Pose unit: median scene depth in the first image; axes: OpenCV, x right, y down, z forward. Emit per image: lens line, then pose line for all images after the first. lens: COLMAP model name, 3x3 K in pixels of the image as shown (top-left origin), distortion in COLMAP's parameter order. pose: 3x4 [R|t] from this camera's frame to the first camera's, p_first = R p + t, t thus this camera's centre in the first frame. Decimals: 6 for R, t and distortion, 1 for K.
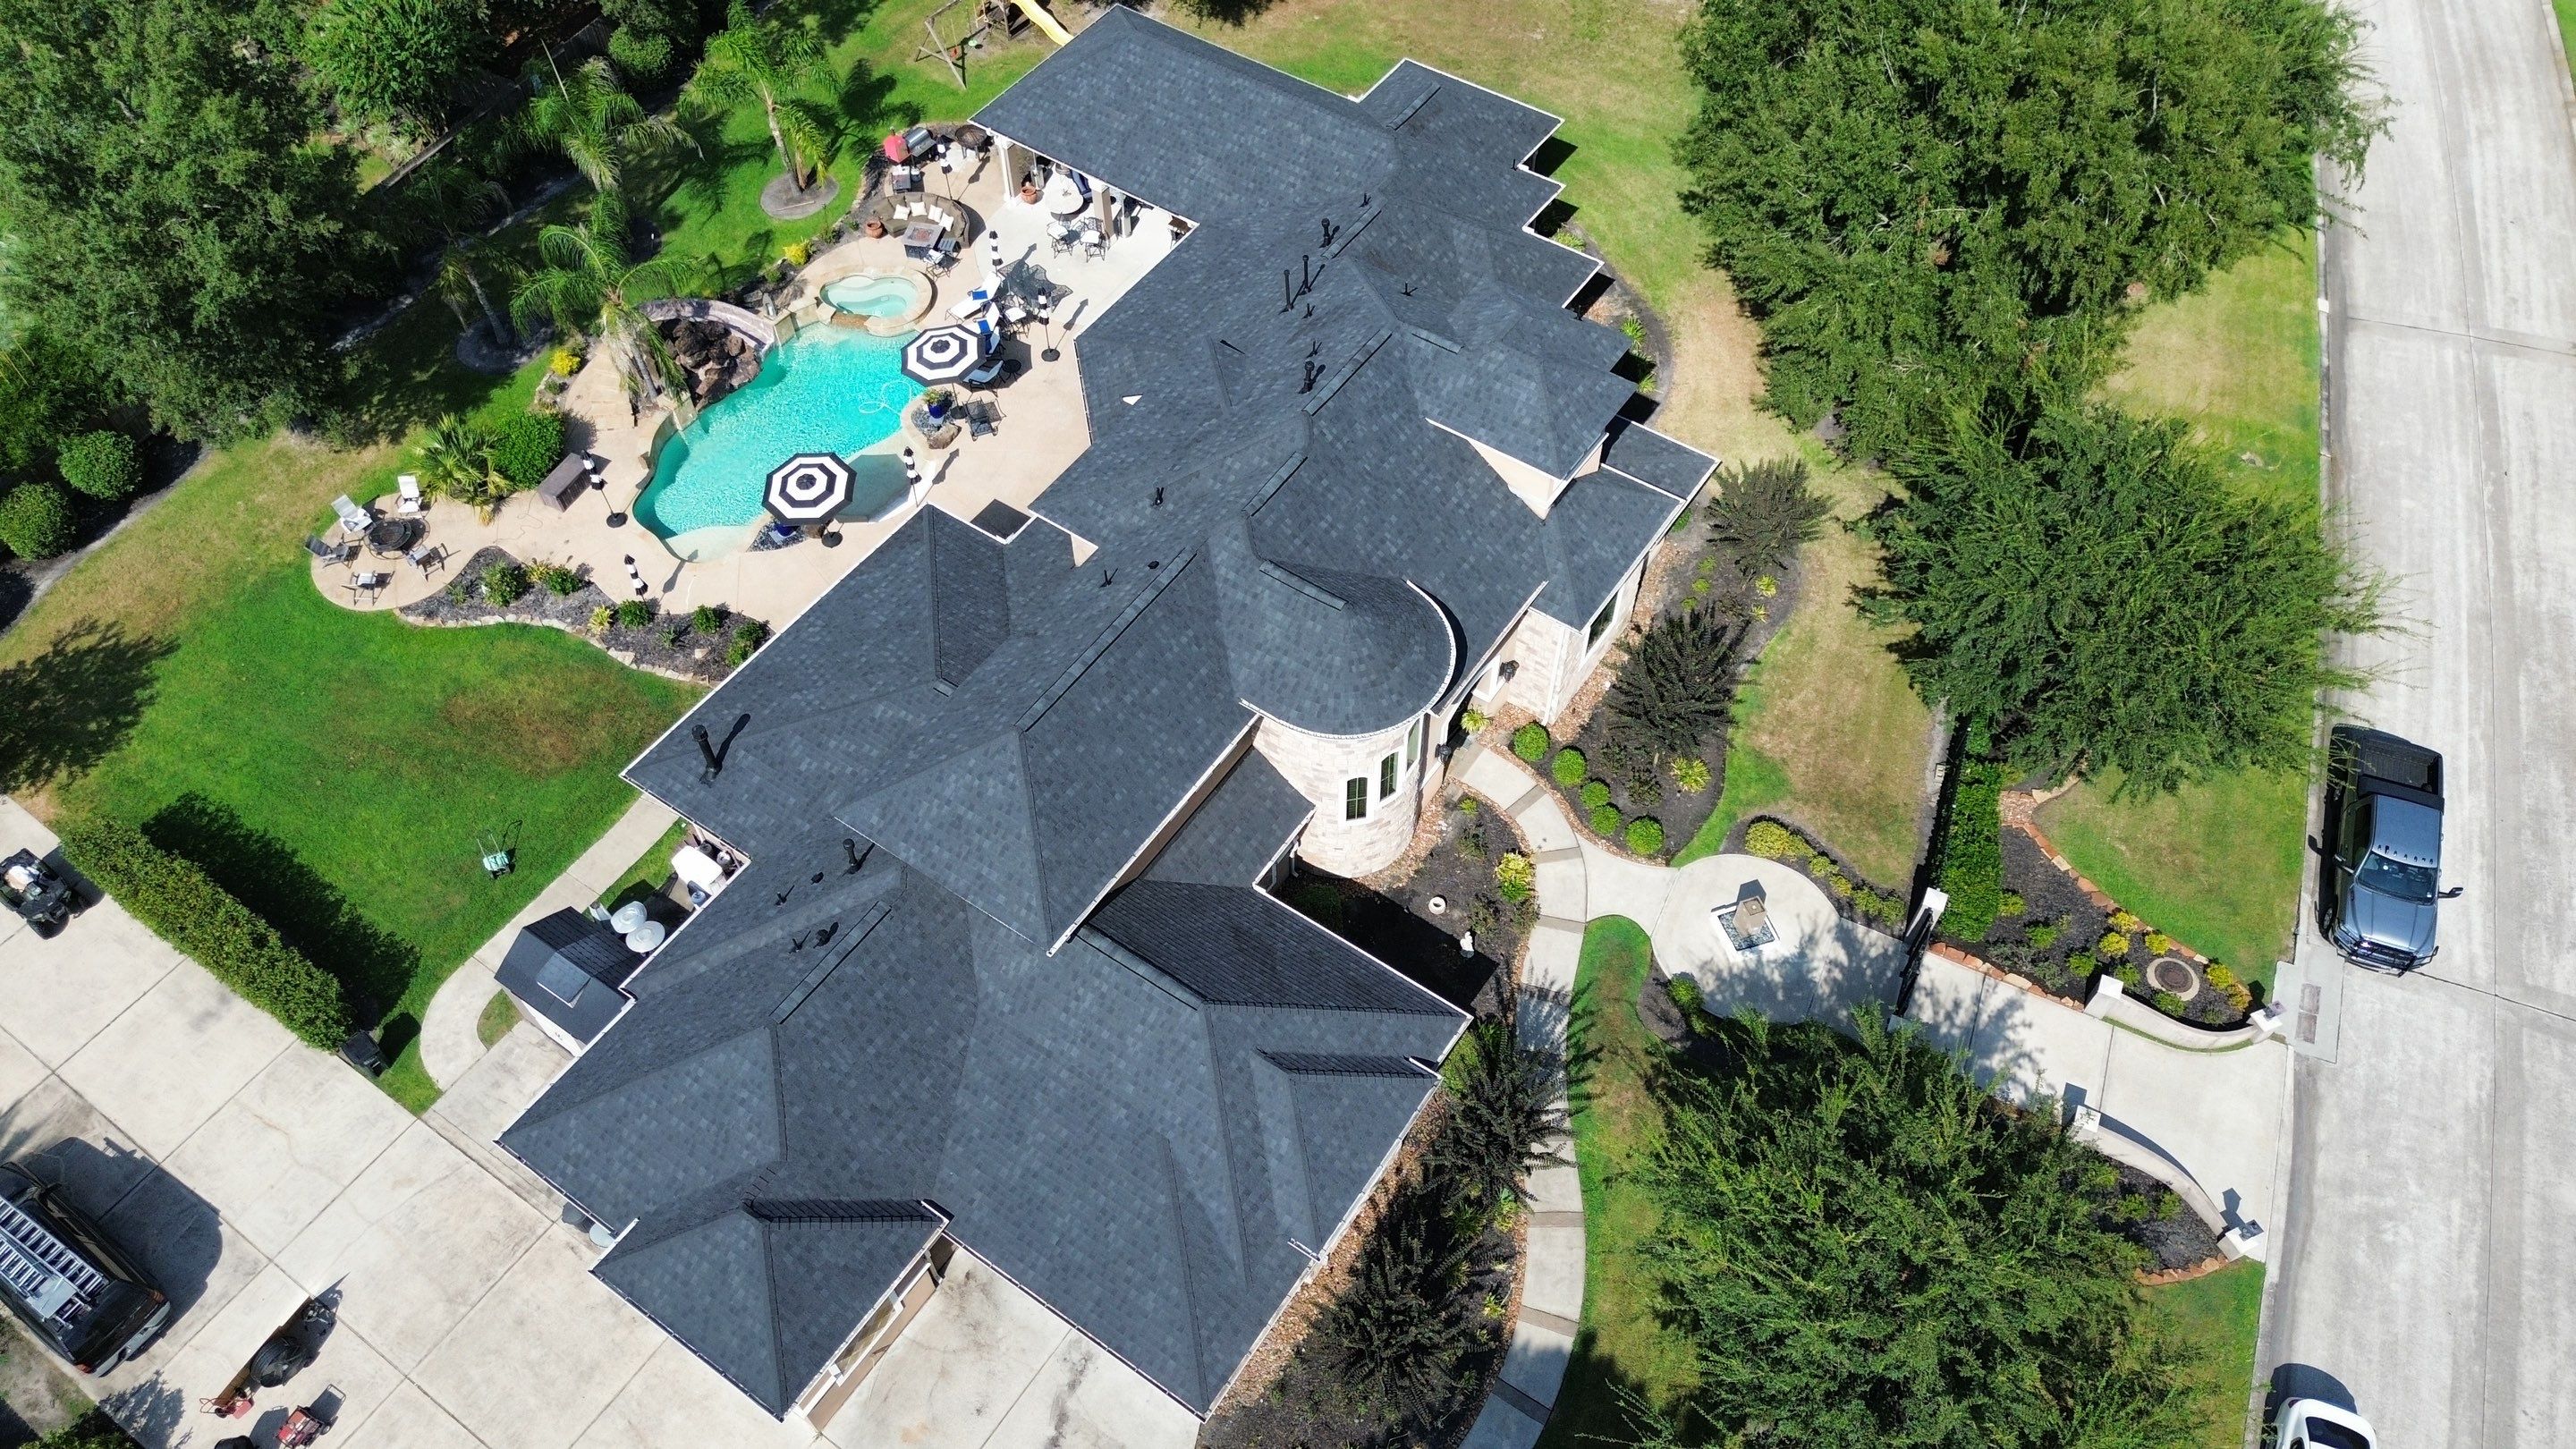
lens RADIAL K [[1829.1, 0, 1289.9], [0, 1829.1, 725.6], [0, 0, 1]] dist [0.076460, -0.079044]
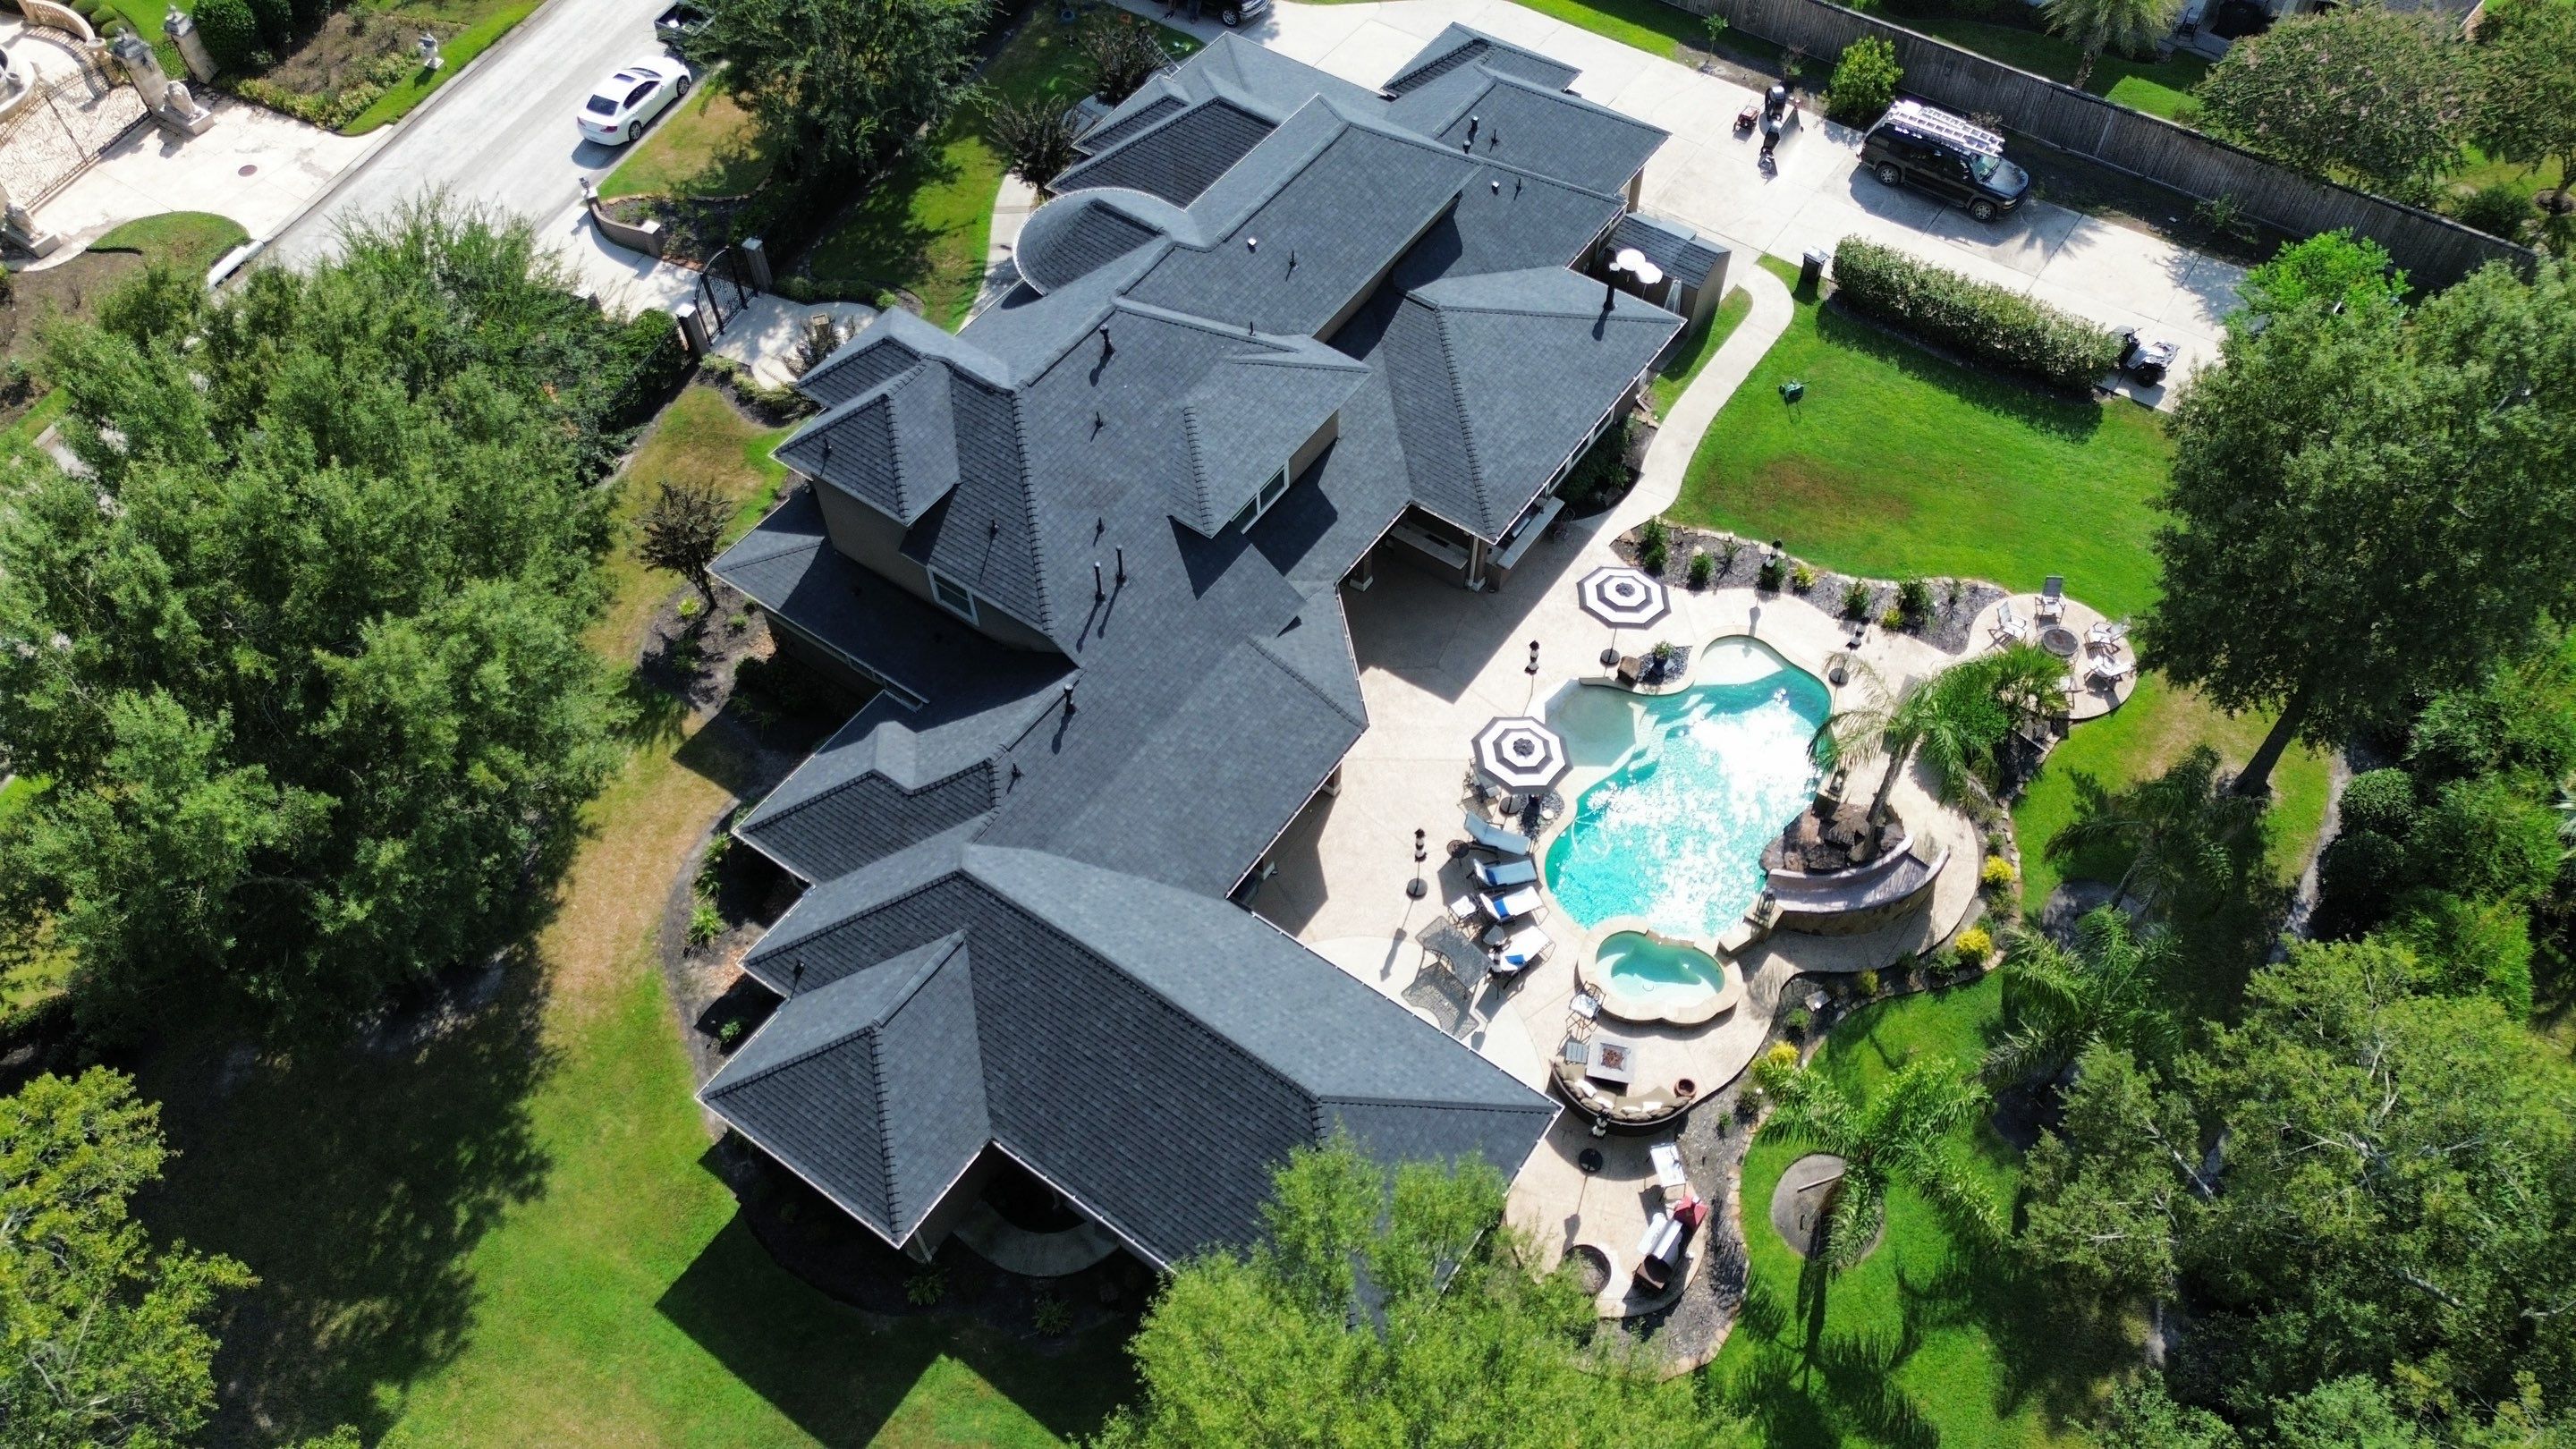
lens RADIAL K [[1829.1, 0, 1296.2], [0, 1829.1, 727.4], [0, 0, 1]] dist [0.076460, -0.079044]
pose [[-0.999805, 0.001688, 0.019699, -0.116567], [0.018358, -0.290630, 0.956659, -1.229608], [0.007340, 0.956834, 0.290542, 0.872562]]
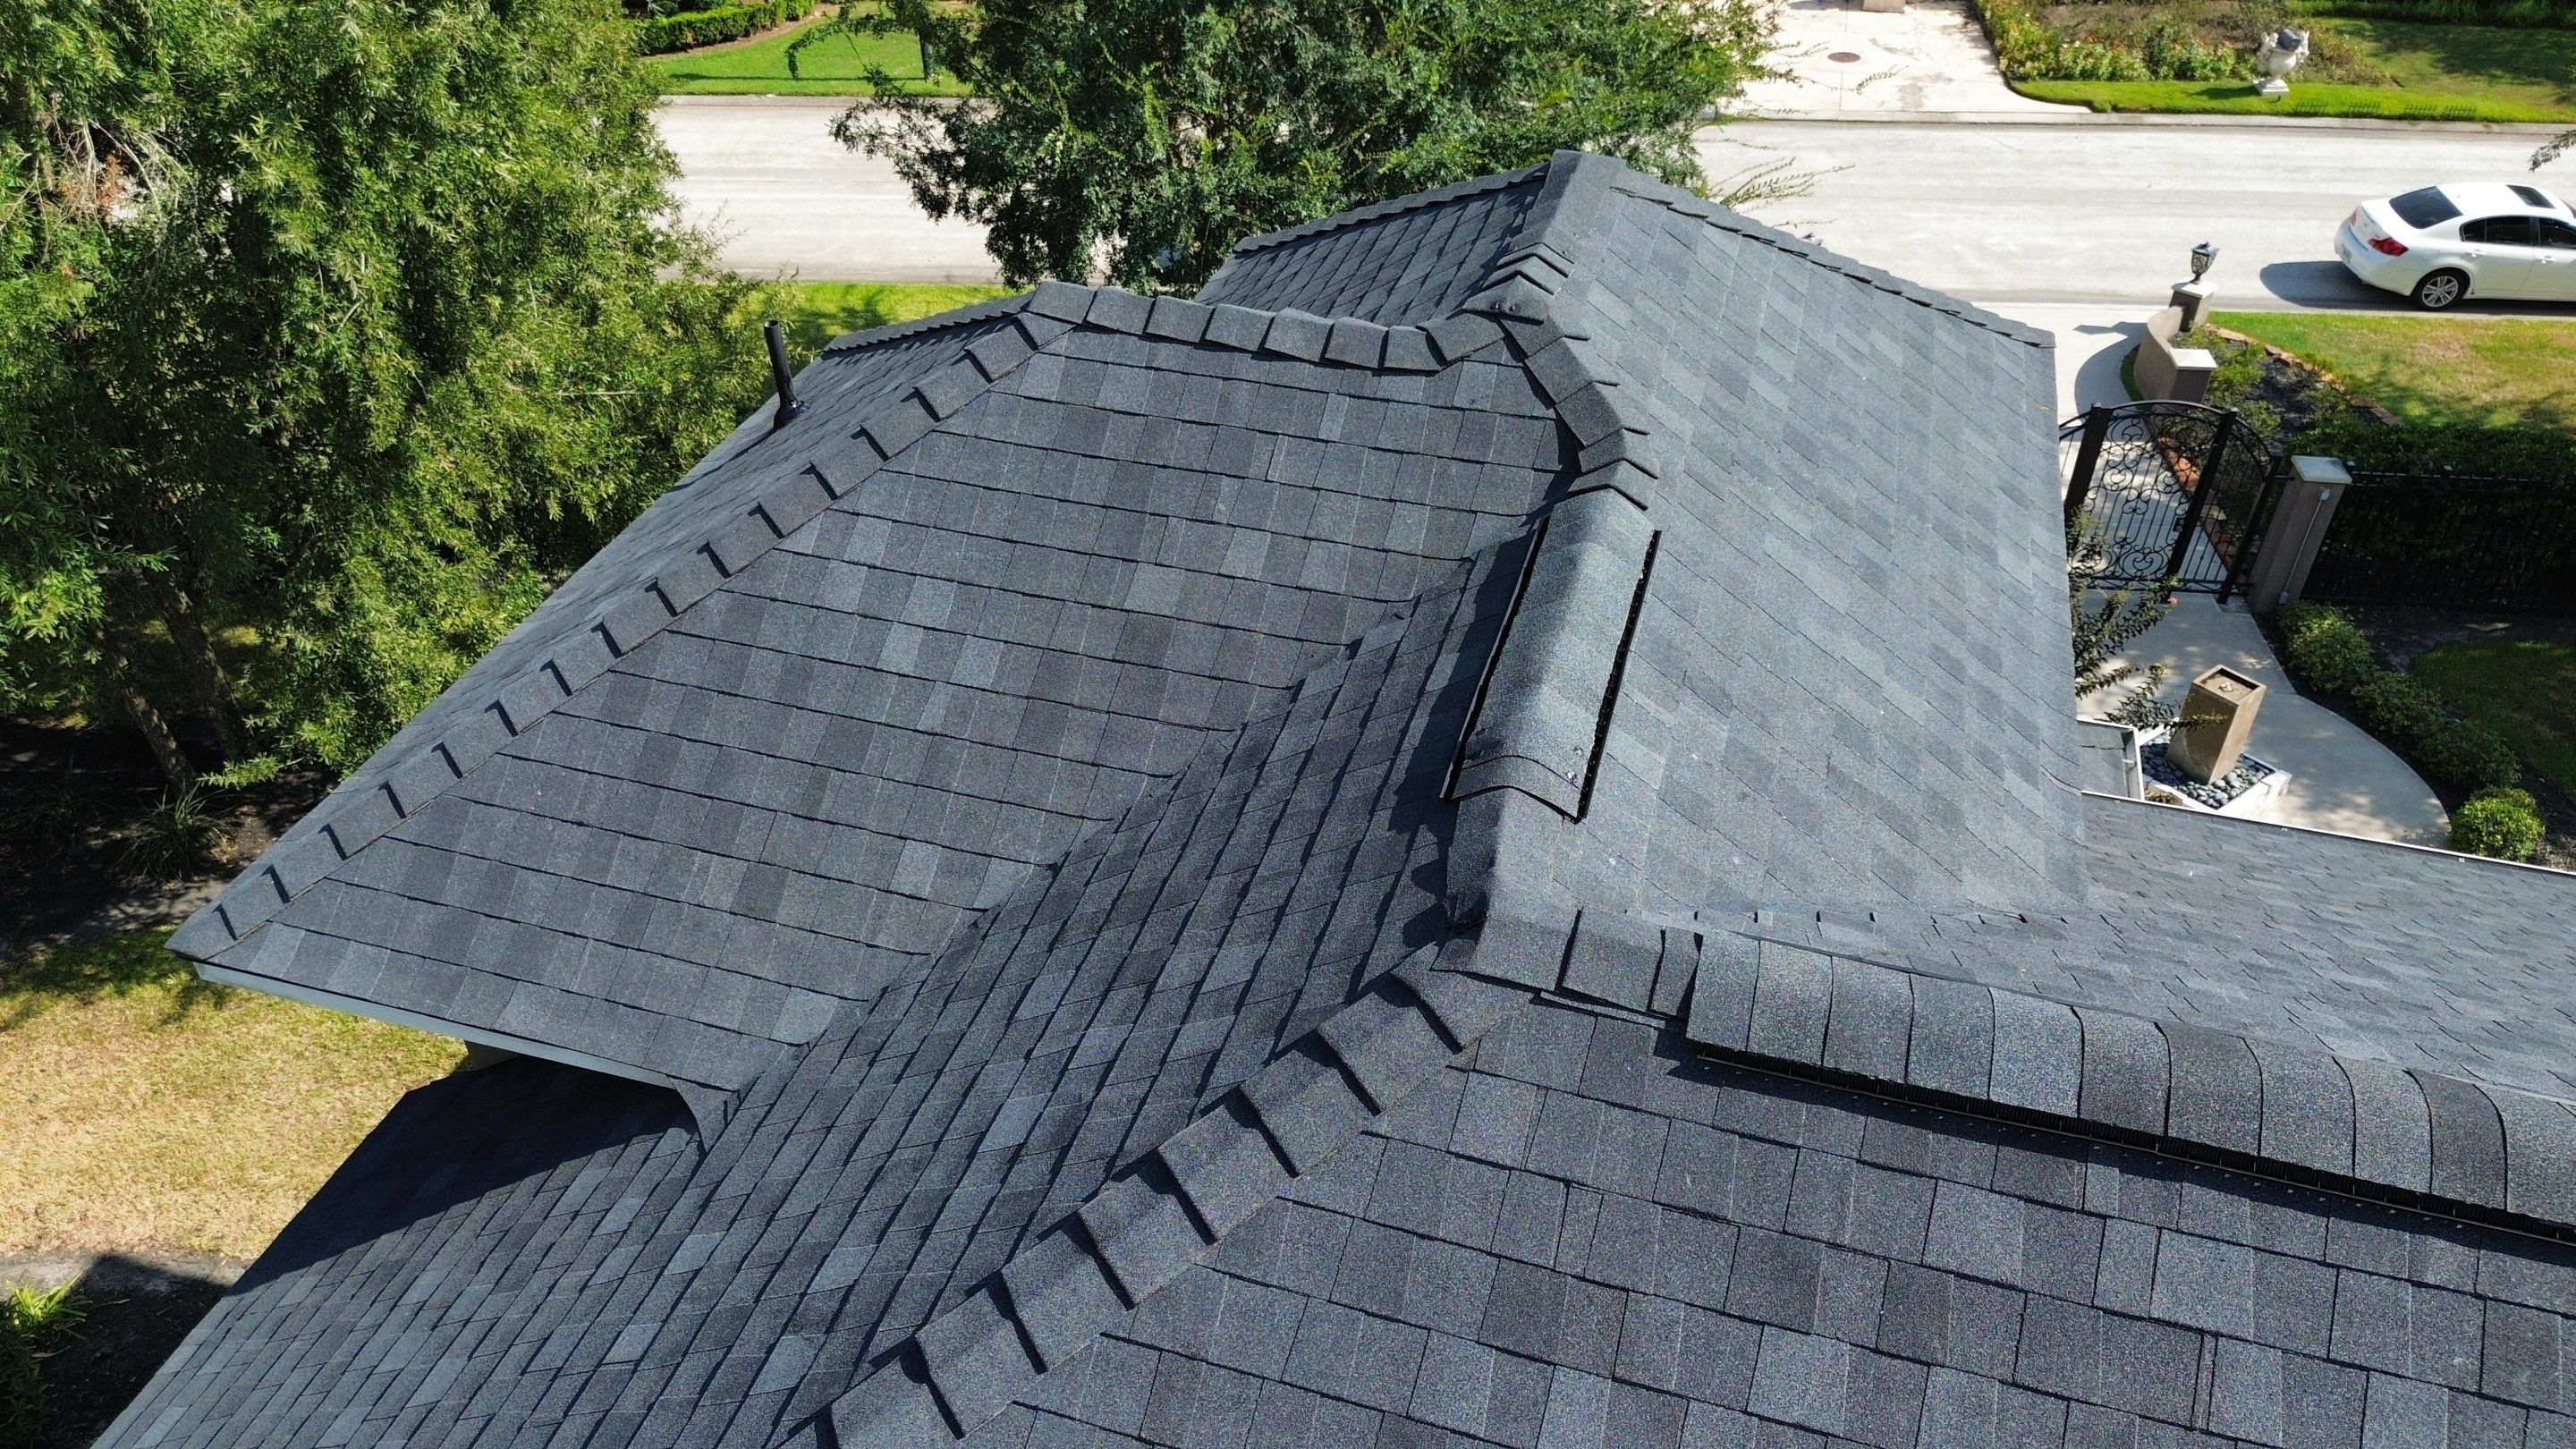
lens RADIAL K [[1829.1, 0, 1291.8], [0, 1829.1, 722.8], [0, 0, 1]] dist [0.076460, -0.079044]
pose [[-0.310755, -0.571897, 0.759187, 0.004744], [0.766554, 0.321463, 0.555929, -0.272832], [-0.561985, 0.754715, 0.338493, 0.957392]]
